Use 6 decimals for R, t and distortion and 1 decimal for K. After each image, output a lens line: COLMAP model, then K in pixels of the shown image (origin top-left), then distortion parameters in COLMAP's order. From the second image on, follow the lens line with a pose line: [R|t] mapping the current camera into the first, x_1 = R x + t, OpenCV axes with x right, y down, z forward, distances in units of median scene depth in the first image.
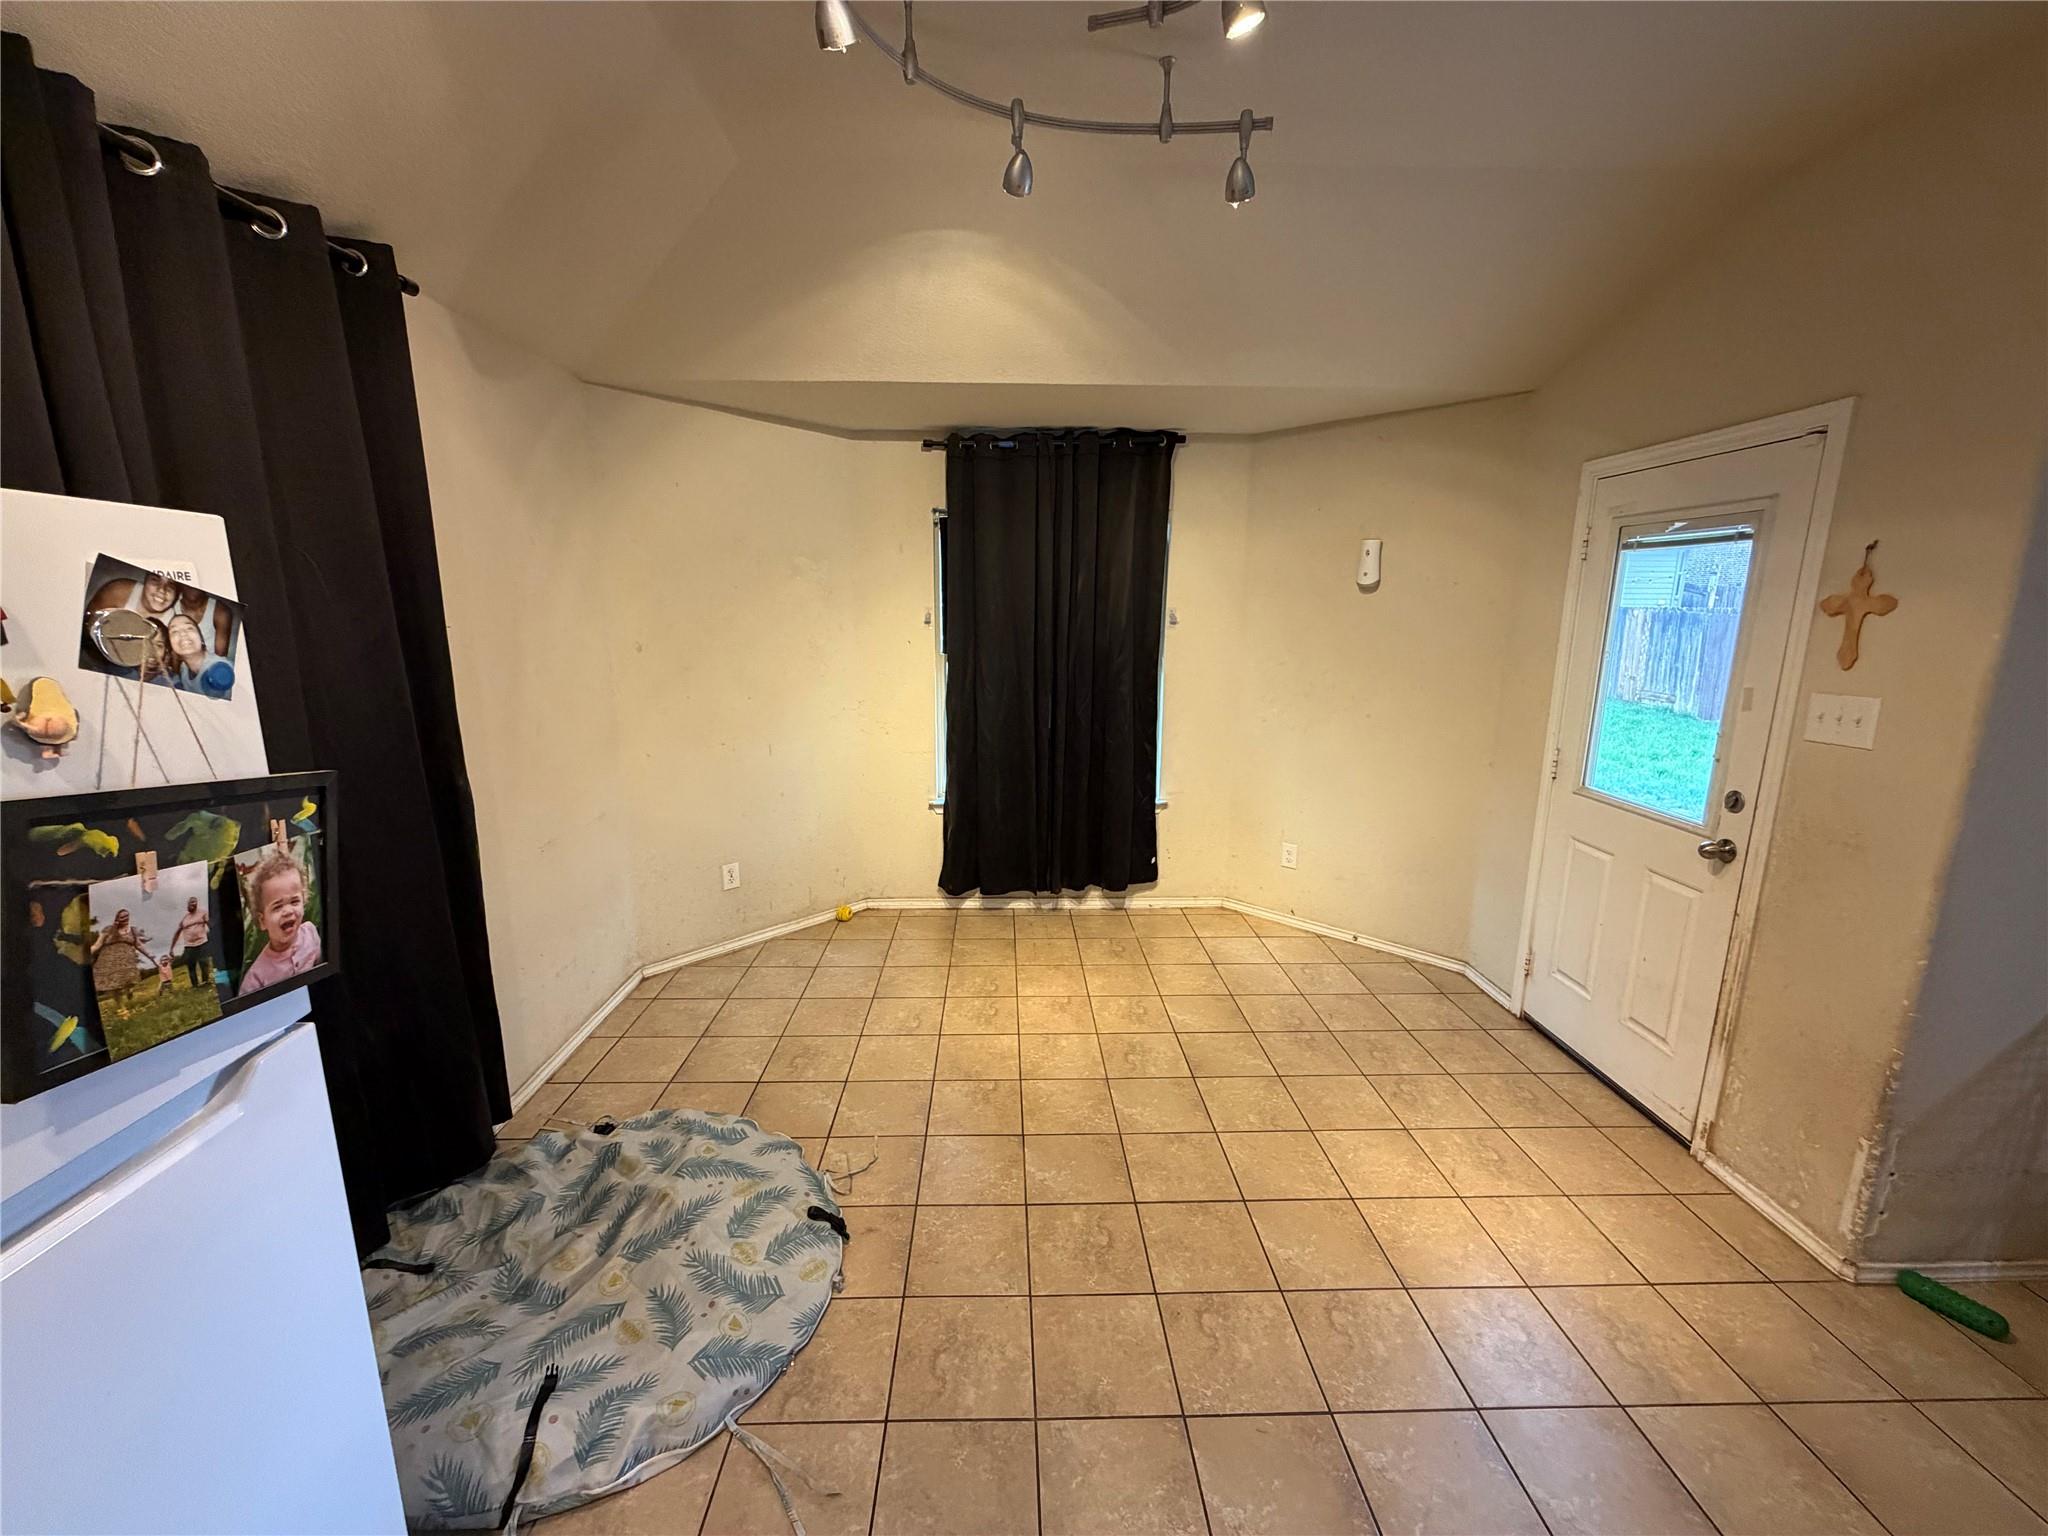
lens RADIAL K [[816.1, 0, 1022.0], [0, 816.1, 771.4], [0, 0, 1]] dist [-0.001381, 0.000372]
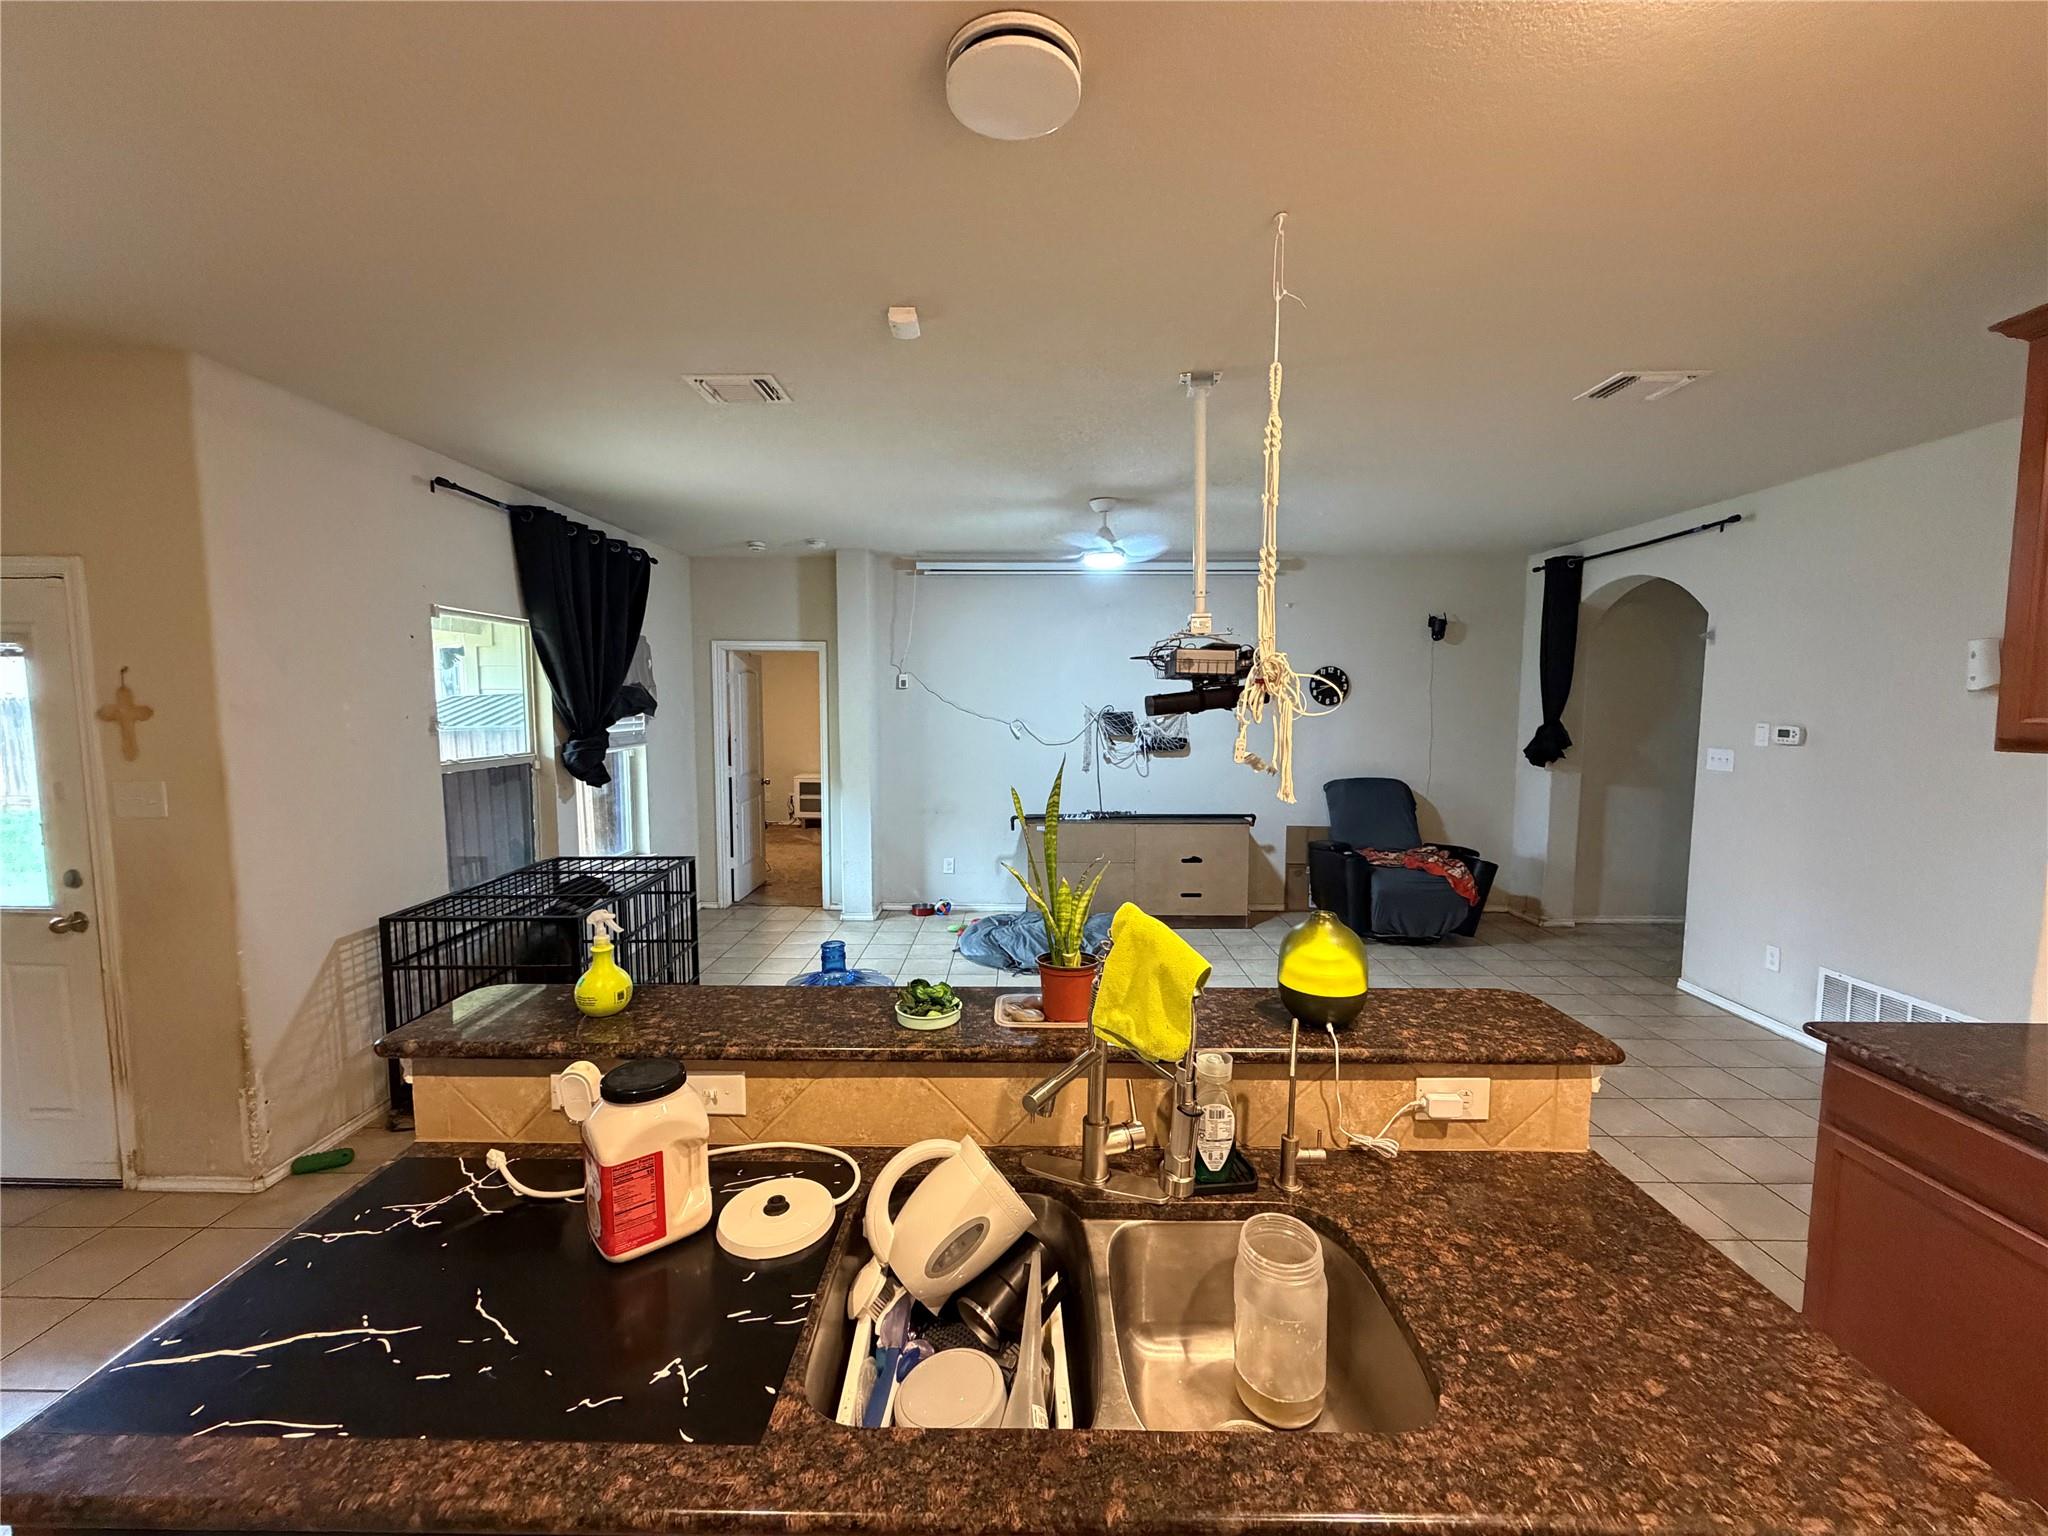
lens RADIAL K [[816.1, 0, 1019.8], [0, 816.1, 770.2], [0, 0, 1]] dist [-0.001381, 0.000372]
pose [[0.034185, -0.093762, 0.995008, -0.219869], [0.196378, 0.976811, 0.085301, 0.051281], [-0.979932, 0.192482, 0.051806, -0.410035]]
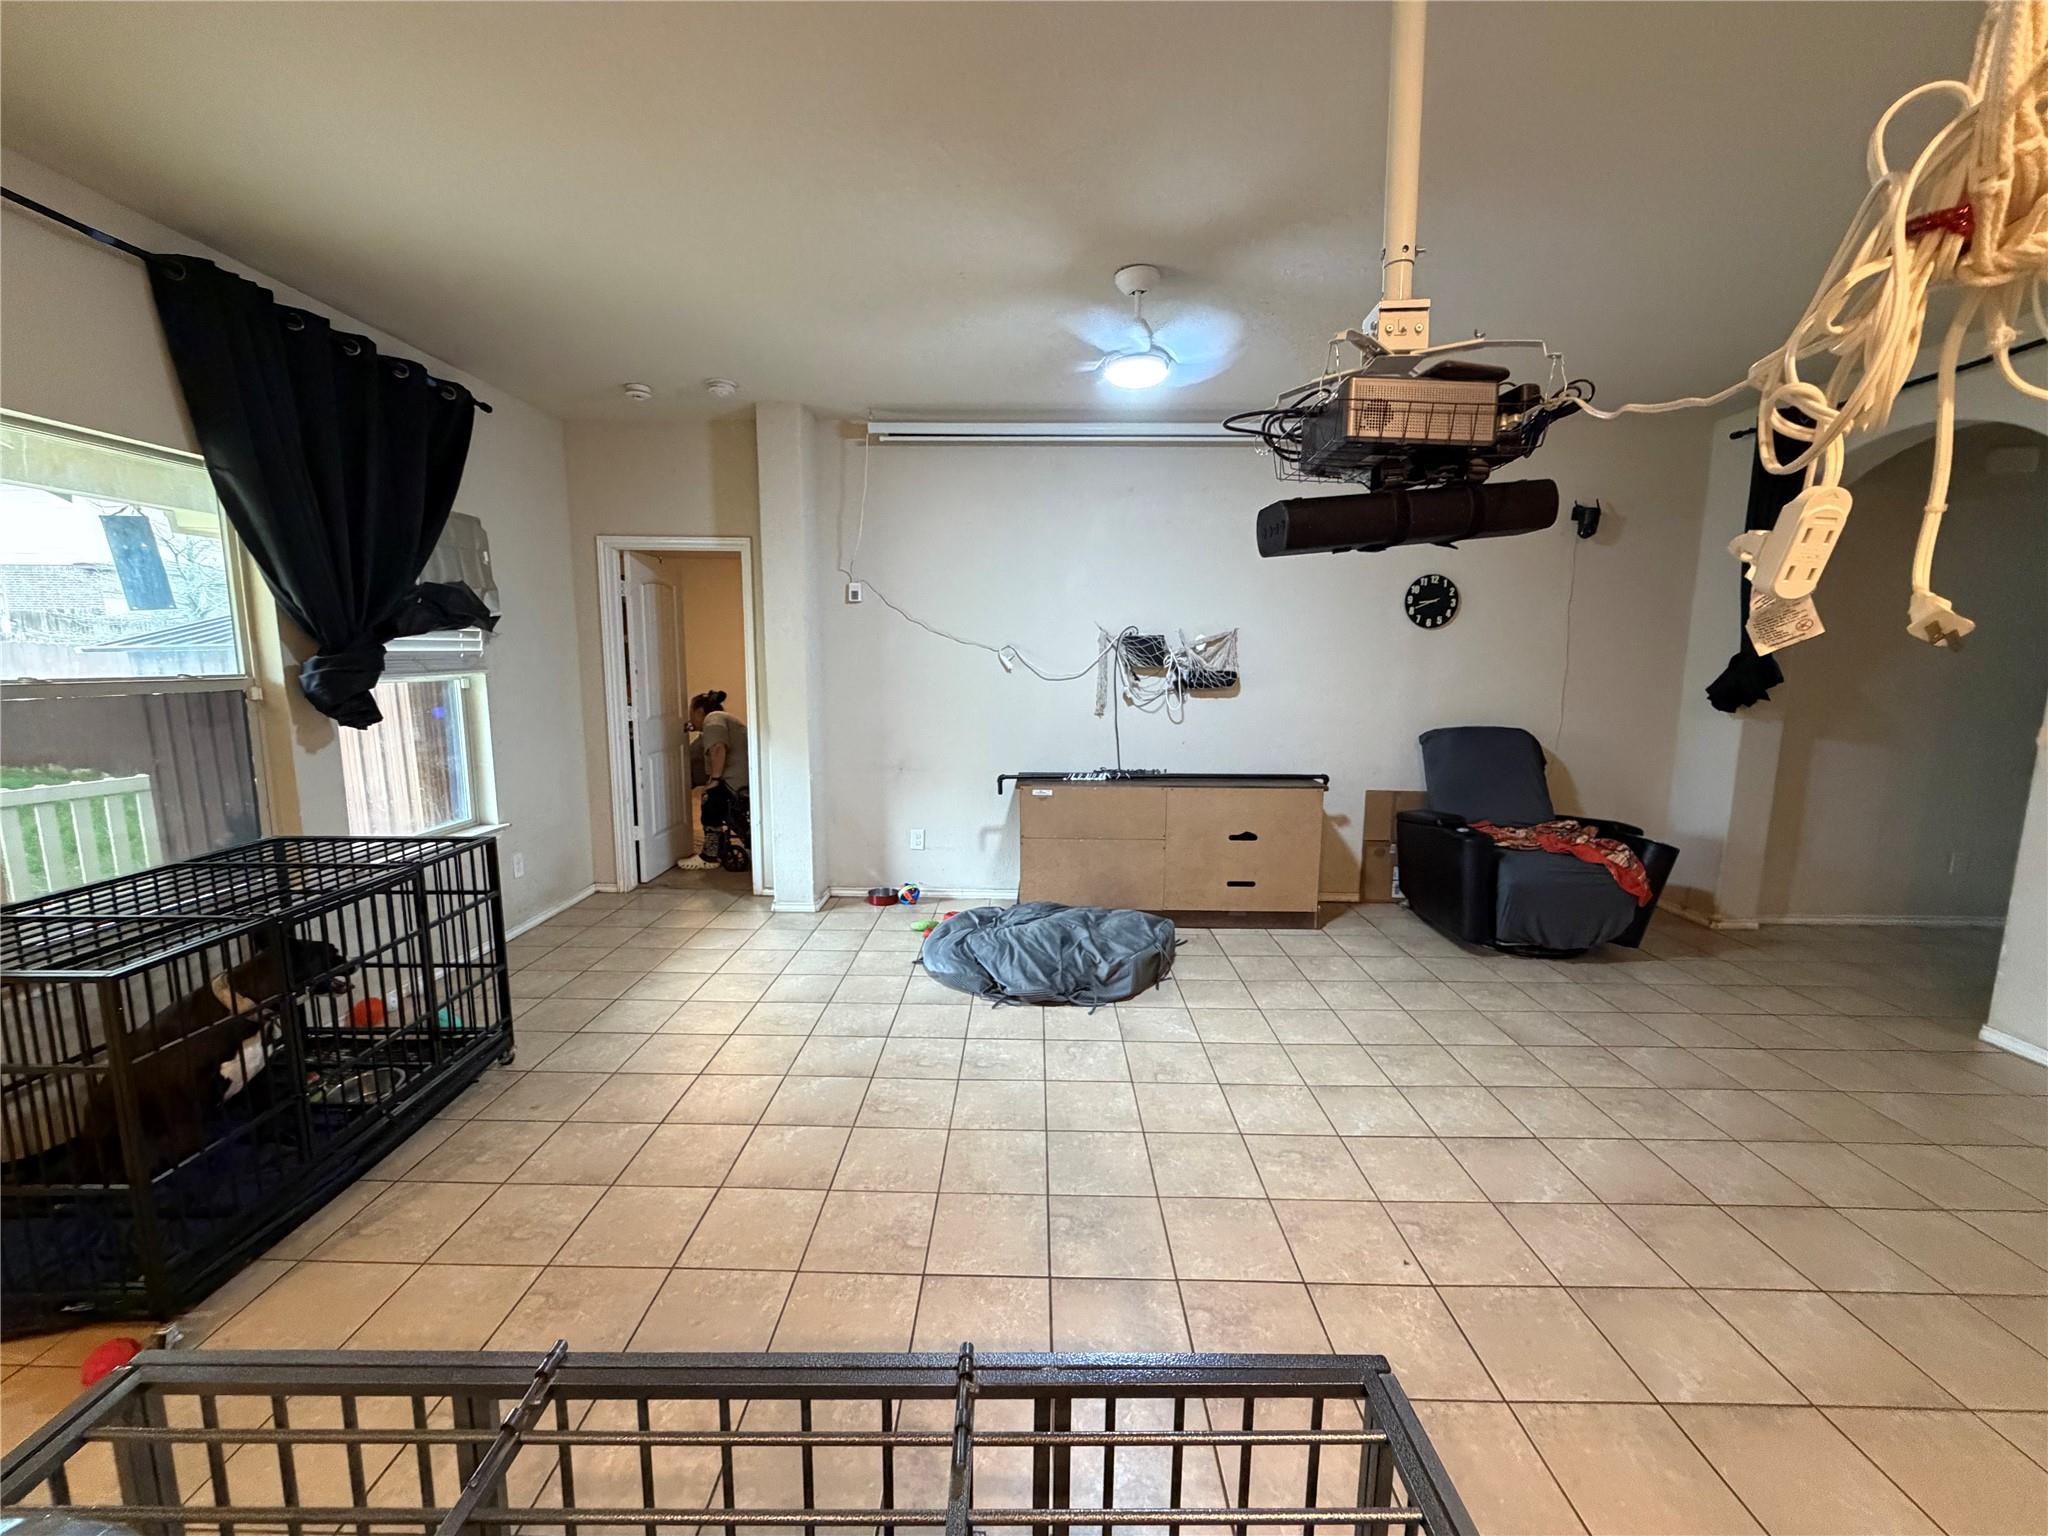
lens RADIAL K [[816.1, 0, 1018.7], [0, 816.1, 771.1], [0, 0, 1]] dist [-0.001381, 0.000372]
pose [[0.044514, -0.149798, 0.987714, 0.459227], [0.190985, 0.971735, 0.138767, 0.143865], [-0.980583, 0.182461, 0.071865, -0.407610]]
